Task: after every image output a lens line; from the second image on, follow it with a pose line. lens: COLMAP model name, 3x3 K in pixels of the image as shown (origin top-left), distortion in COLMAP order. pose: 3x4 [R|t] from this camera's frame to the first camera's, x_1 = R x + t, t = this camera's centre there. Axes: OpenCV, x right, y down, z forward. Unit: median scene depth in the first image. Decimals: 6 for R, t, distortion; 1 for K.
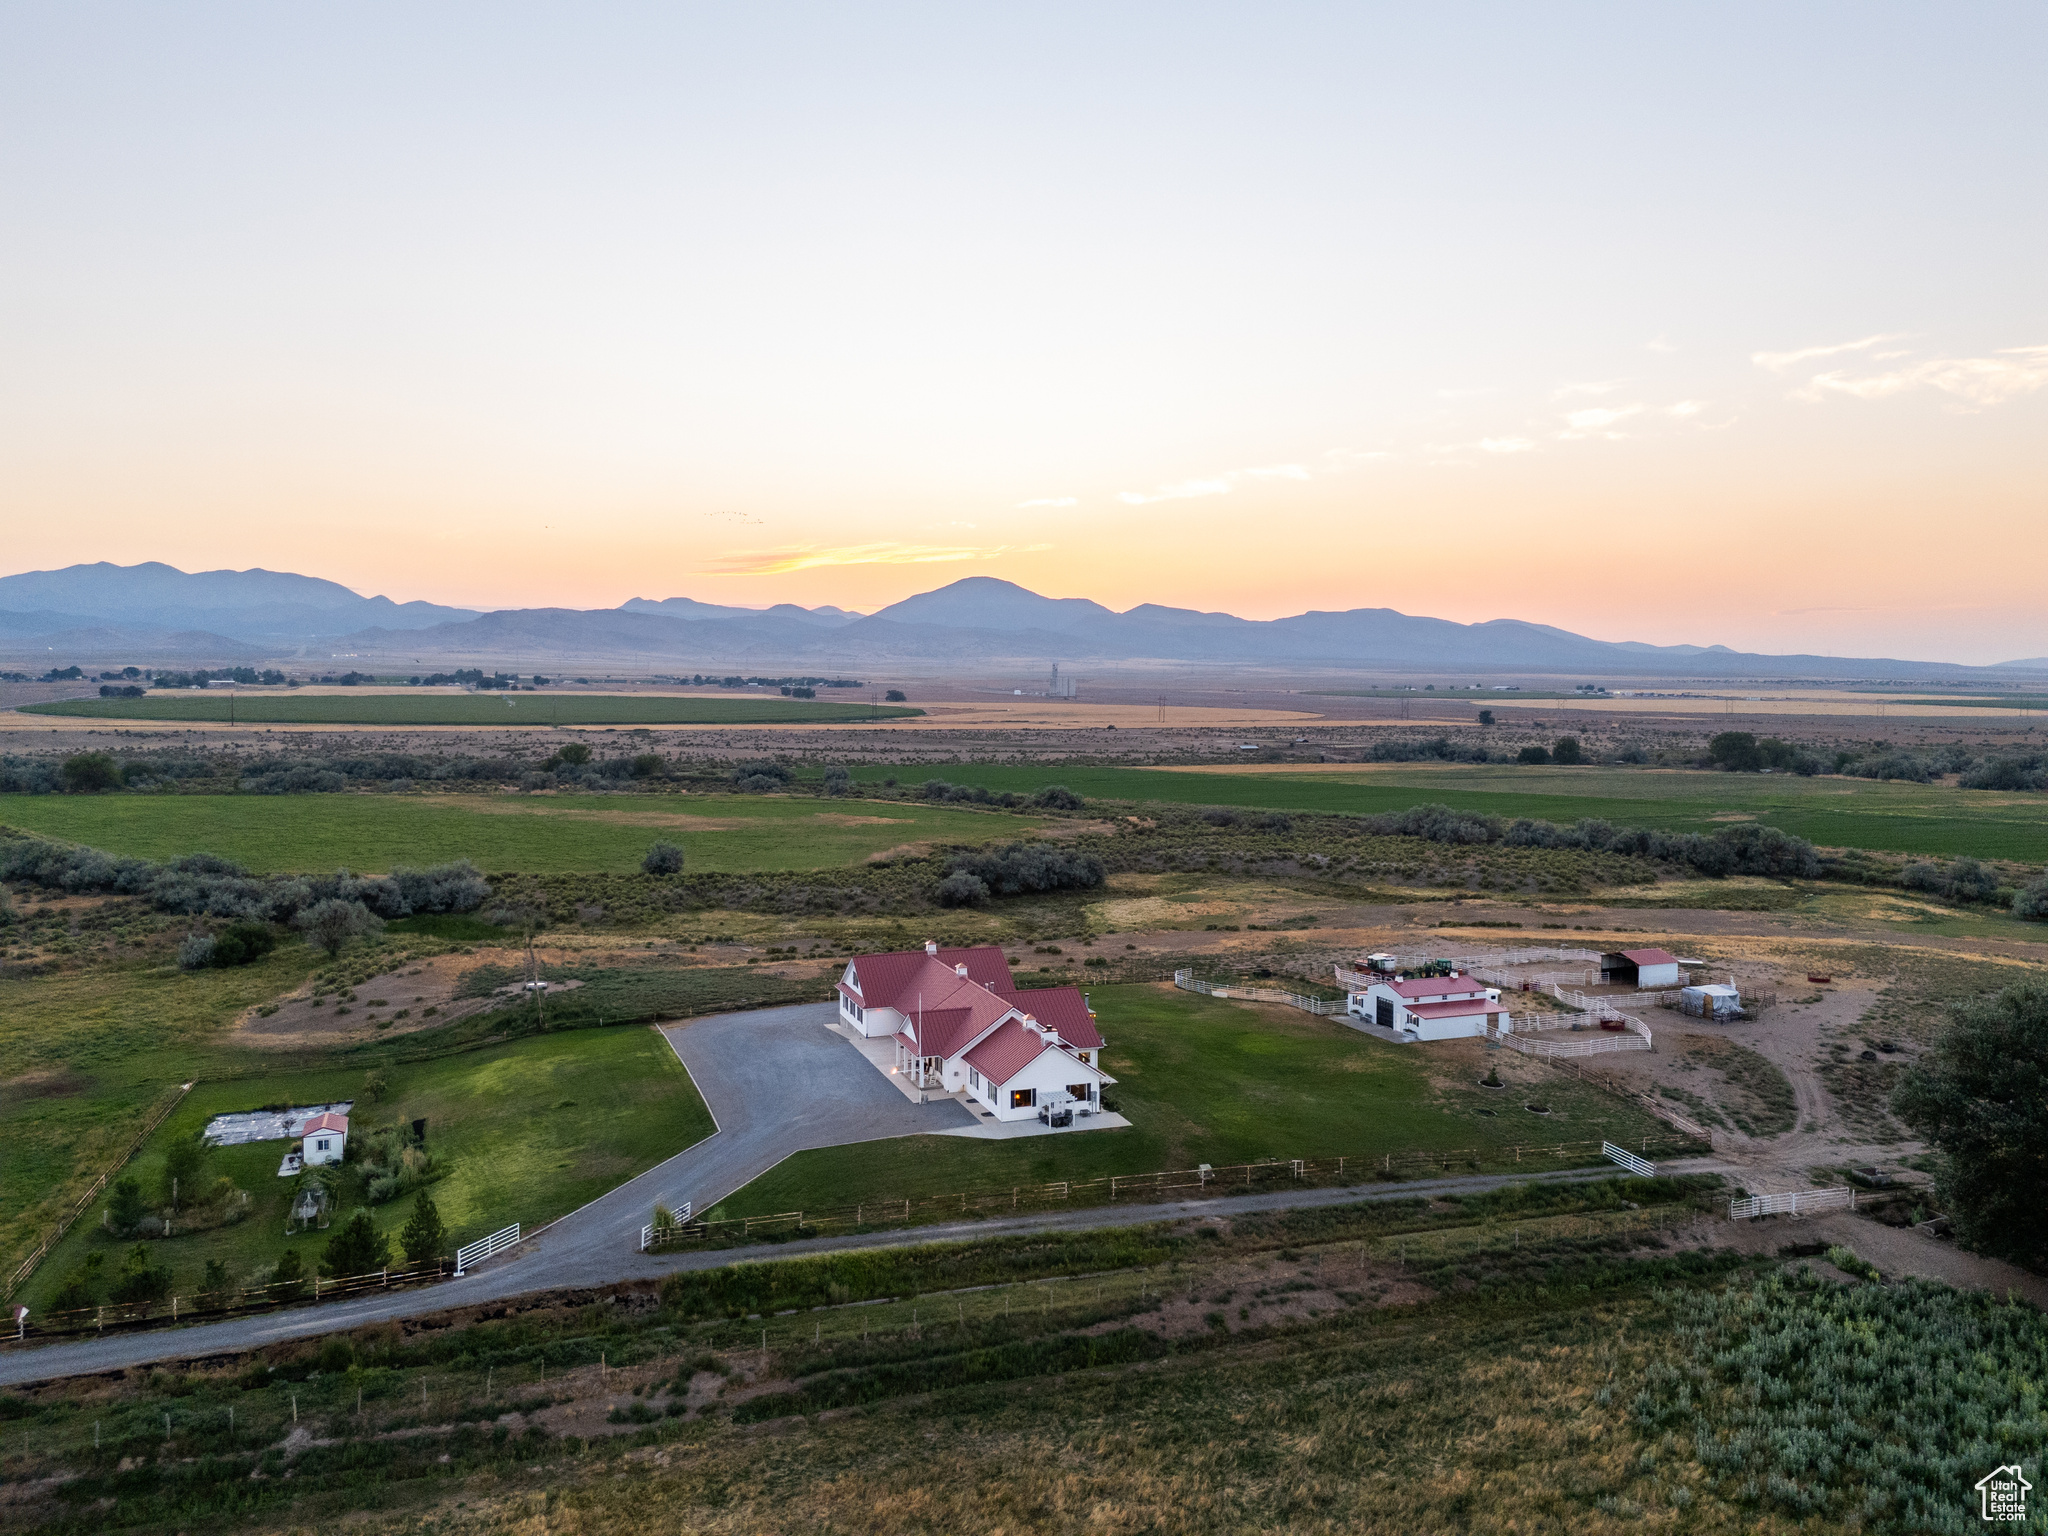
lens RADIAL K [[1509.7, 0, 1040.0], [0, 1509.7, 763.1], [0, 0, 1]] dist [0.075870, -0.075767]
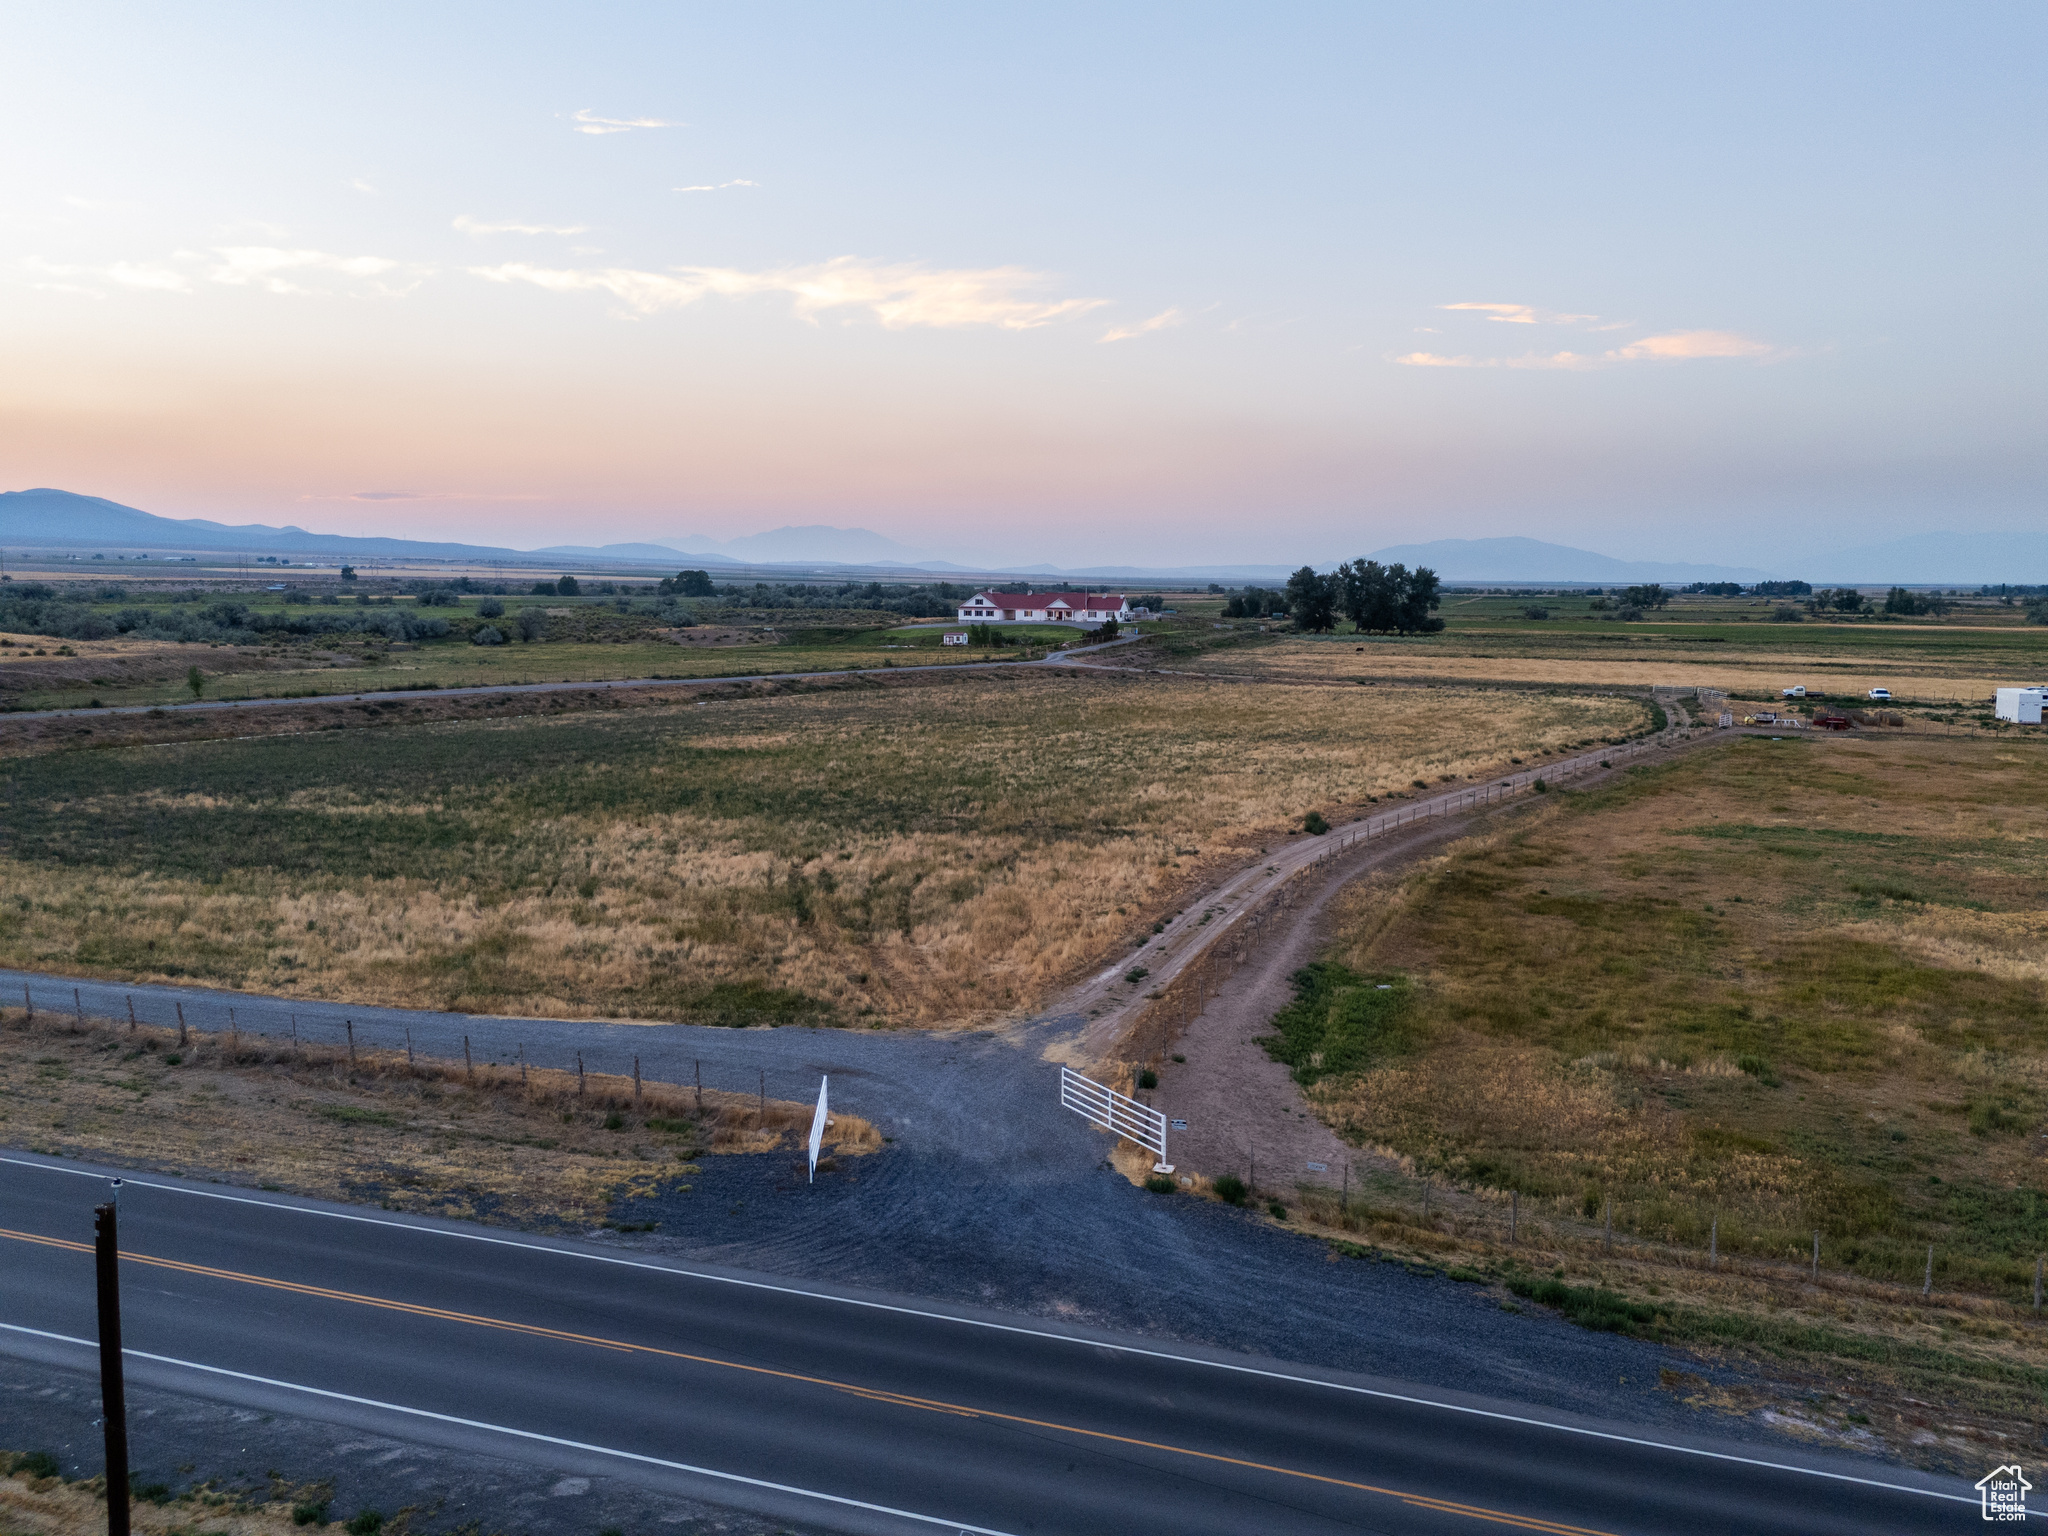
lens RADIAL K [[1509.7, 0, 1013.1], [0, 1509.7, 755.9], [0, 0, 1]] dist [0.075870, -0.075767]
pose [[0.649507, -0.087550, 0.755298, -1.157494], [0.033746, 0.995689, 0.086396, 0.104927], [-0.759606, -0.030626, 0.649662, -0.401305]]
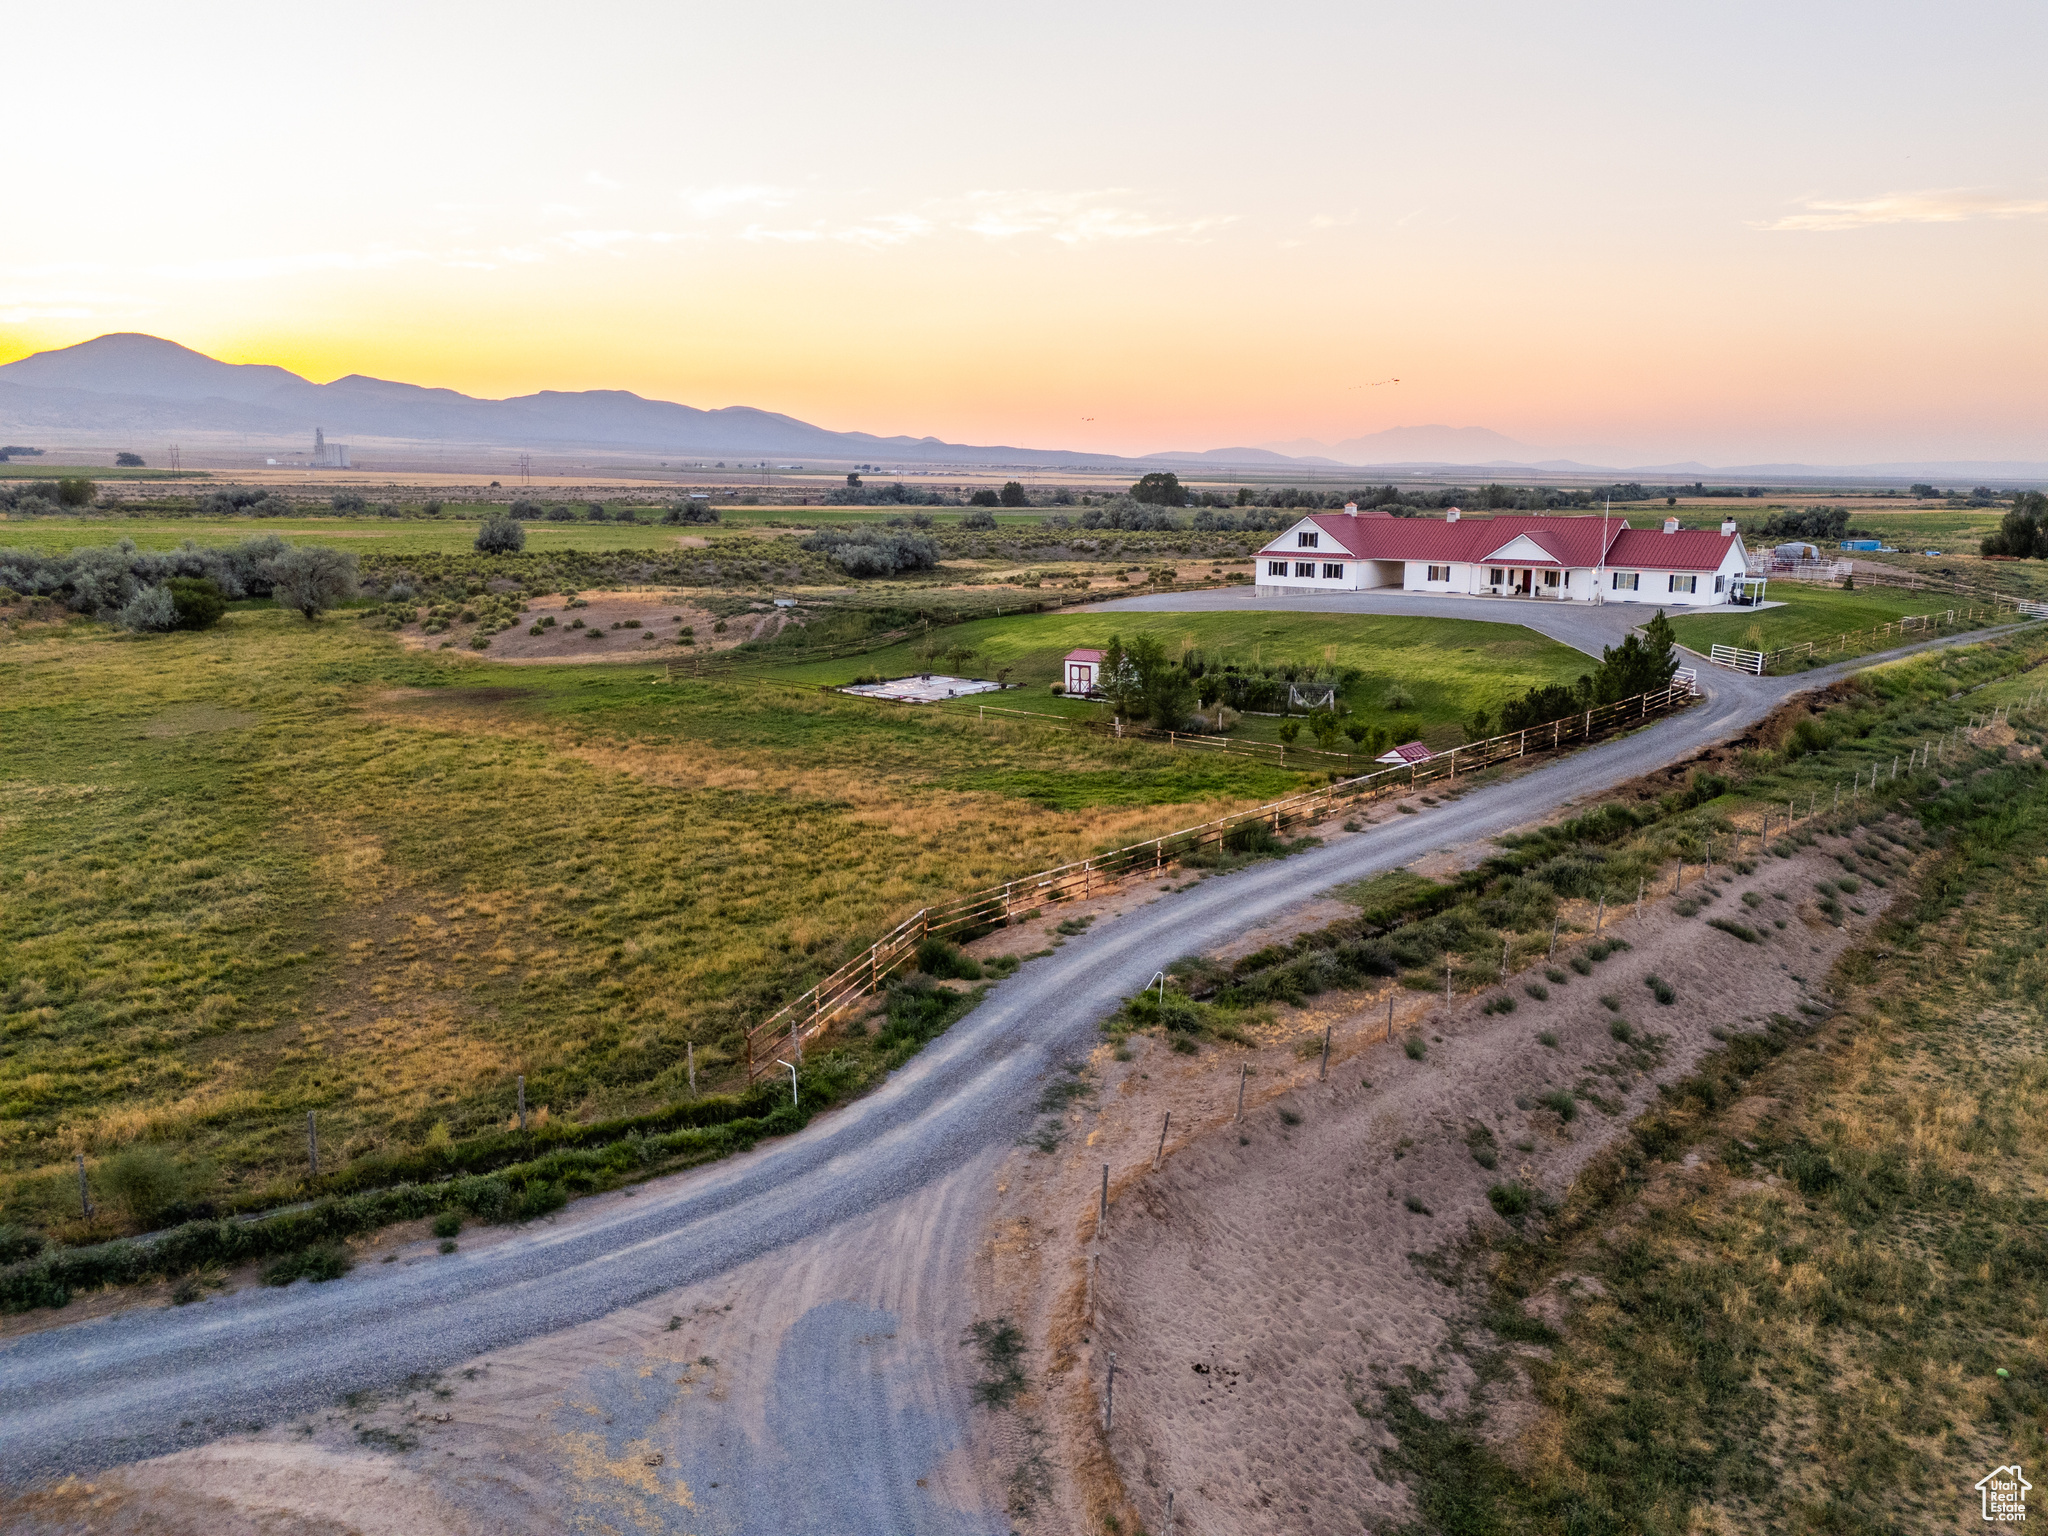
lens RADIAL K [[1509.7, 0, 1031.5], [0, 1509.7, 749.4], [0, 0, 1]] dist [0.075870, -0.075767]
pose [[0.883881, -0.083084, 0.460274, -0.420642], [0.023894, 0.990832, 0.132971, 0.081544], [-0.467102, -0.106533, 0.877762, 0.123467]]
